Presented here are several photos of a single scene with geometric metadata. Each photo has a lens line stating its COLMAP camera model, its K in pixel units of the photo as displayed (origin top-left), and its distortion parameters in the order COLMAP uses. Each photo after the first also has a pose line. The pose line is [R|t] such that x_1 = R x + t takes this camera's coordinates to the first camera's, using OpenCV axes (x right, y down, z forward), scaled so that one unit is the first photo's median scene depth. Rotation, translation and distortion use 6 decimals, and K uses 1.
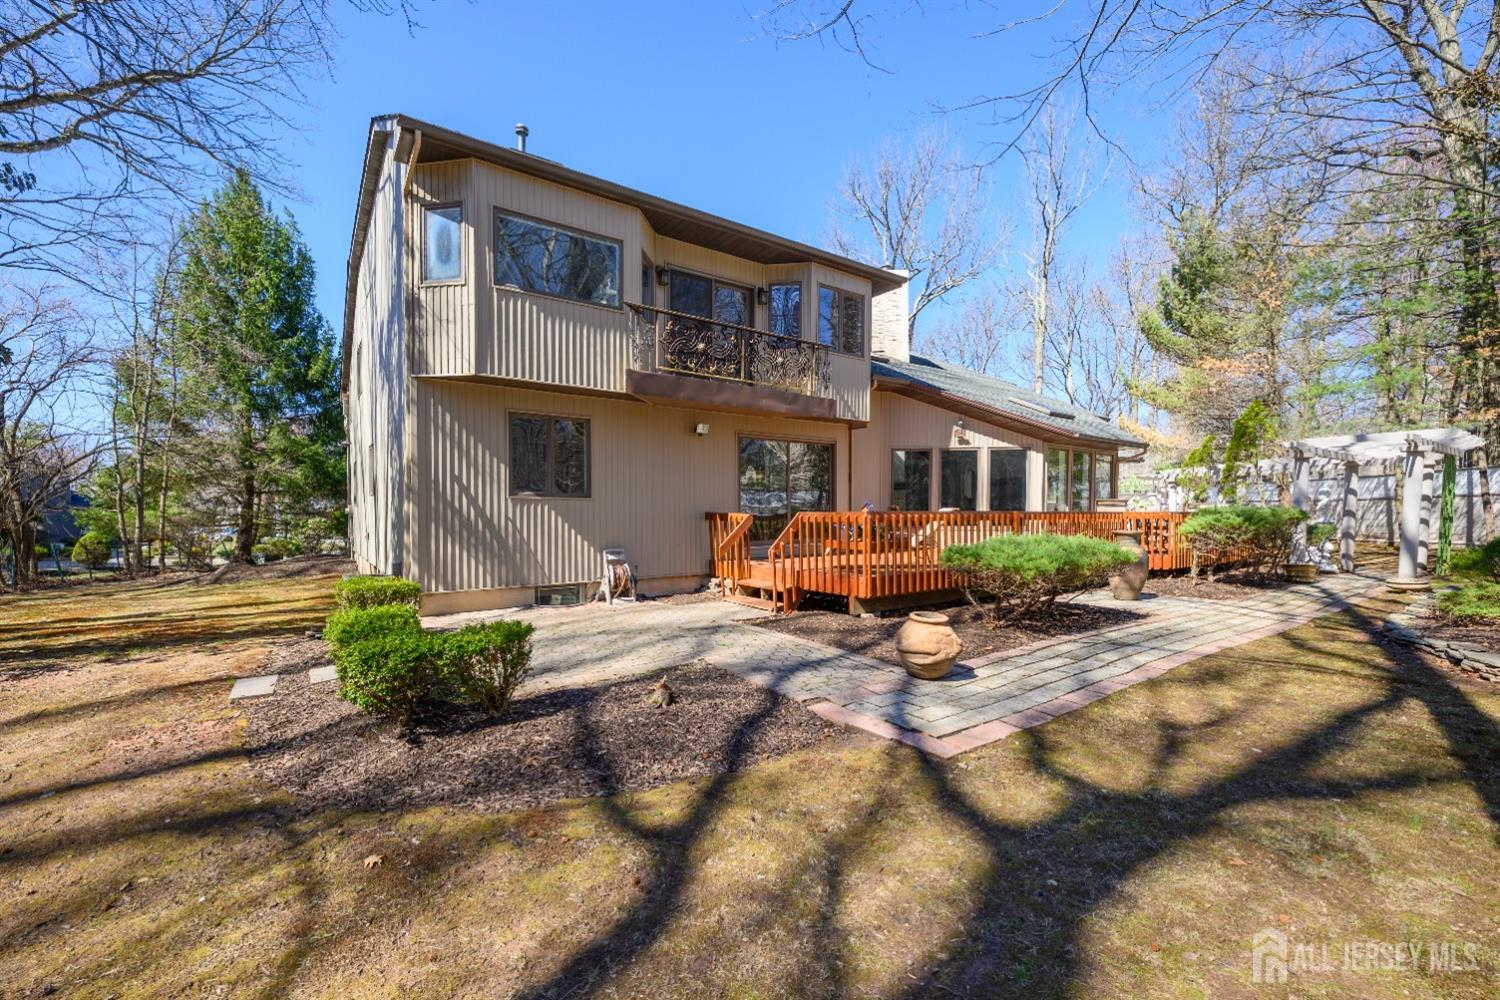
lens RADIAL K [[601.5, 0, 749.3], [0, 601.5, 508.0], [0, 0, 1]] dist [-0.001642, -0.000426]
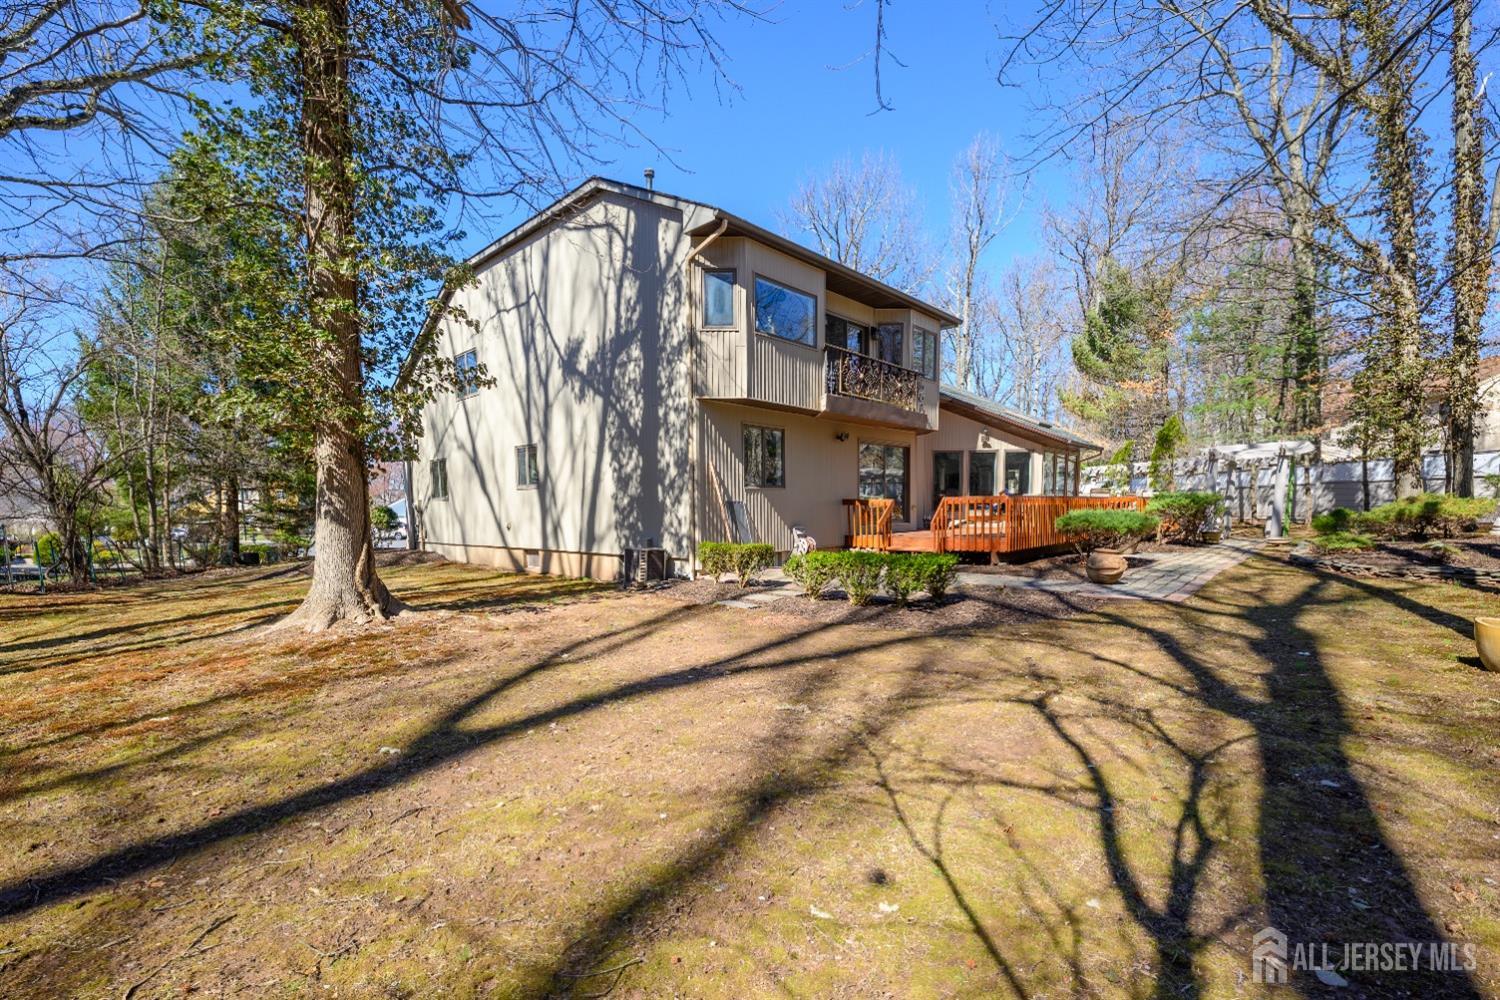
lens RADIAL K [[605.9, 0, 750.9], [0, 605.9, 536.3], [0, 0, 1]] dist [0.000192, 0.000090]
pose [[0.982376, -0.020539, 0.185786, -0.515208], [0.010570, 0.998458, 0.054489, 0.013341], [-0.186619, -0.051565, 0.981078, -0.275462]]
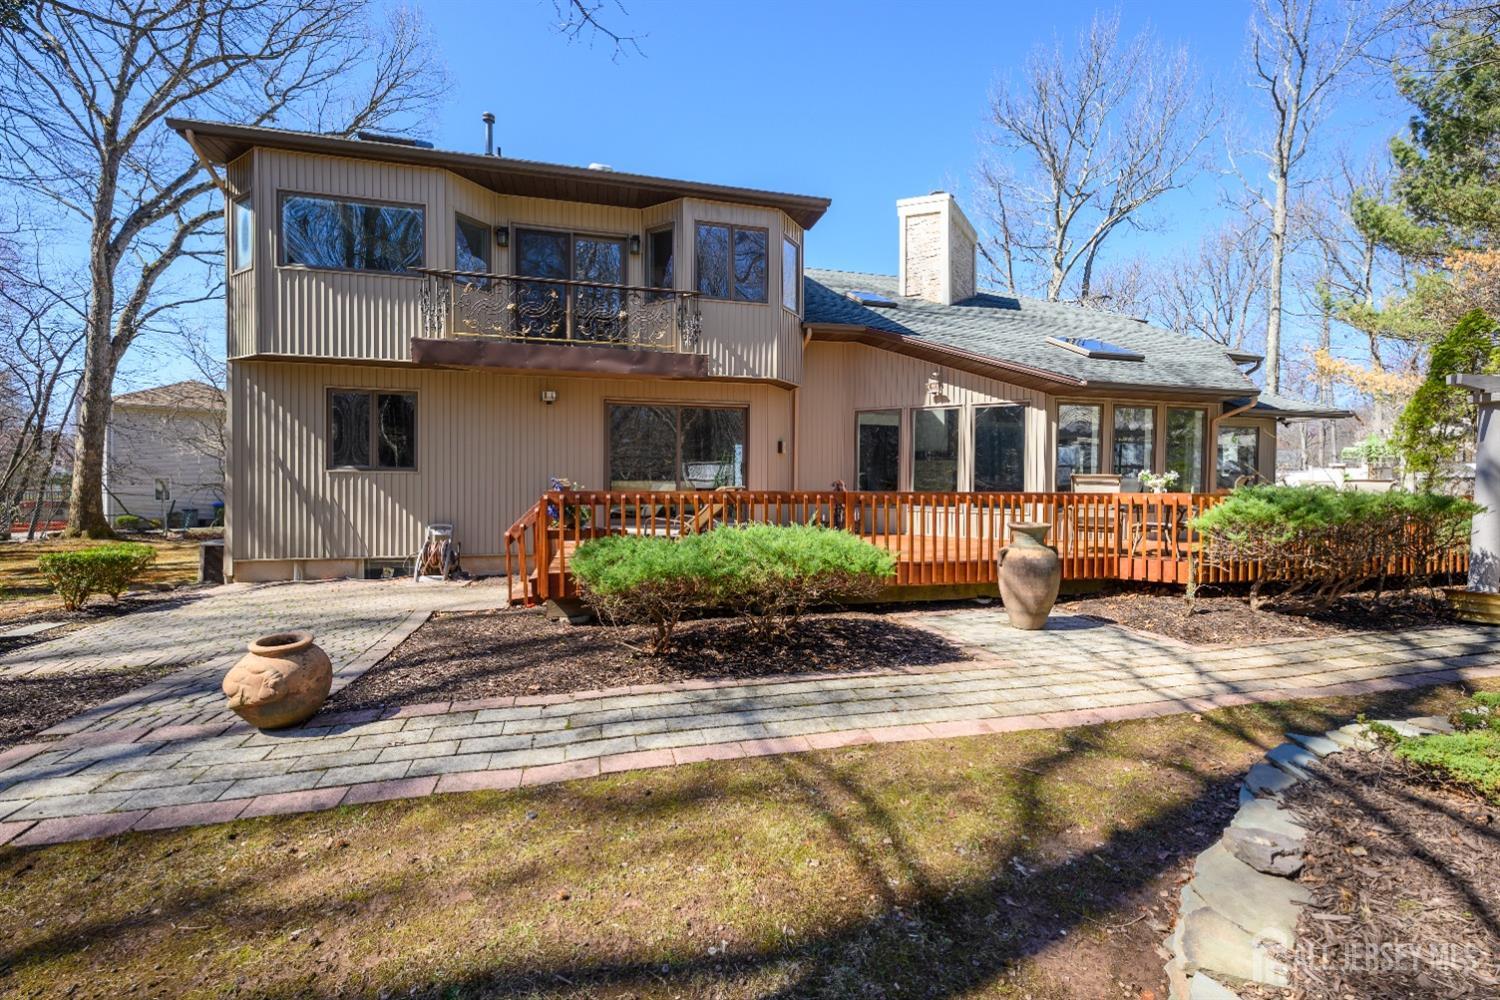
lens RADIAL K [[587.3, 0, 748.5], [0, 587.3, 478.3], [0, 0, 1]] dist [0.002537, 0.000501]
pose [[0.933756, 0.006135, -0.357858, 0.510236], [-0.005416, 0.999981, 0.003012, -0.010102], [0.357869, -0.000874, 0.933771, 0.254921]]
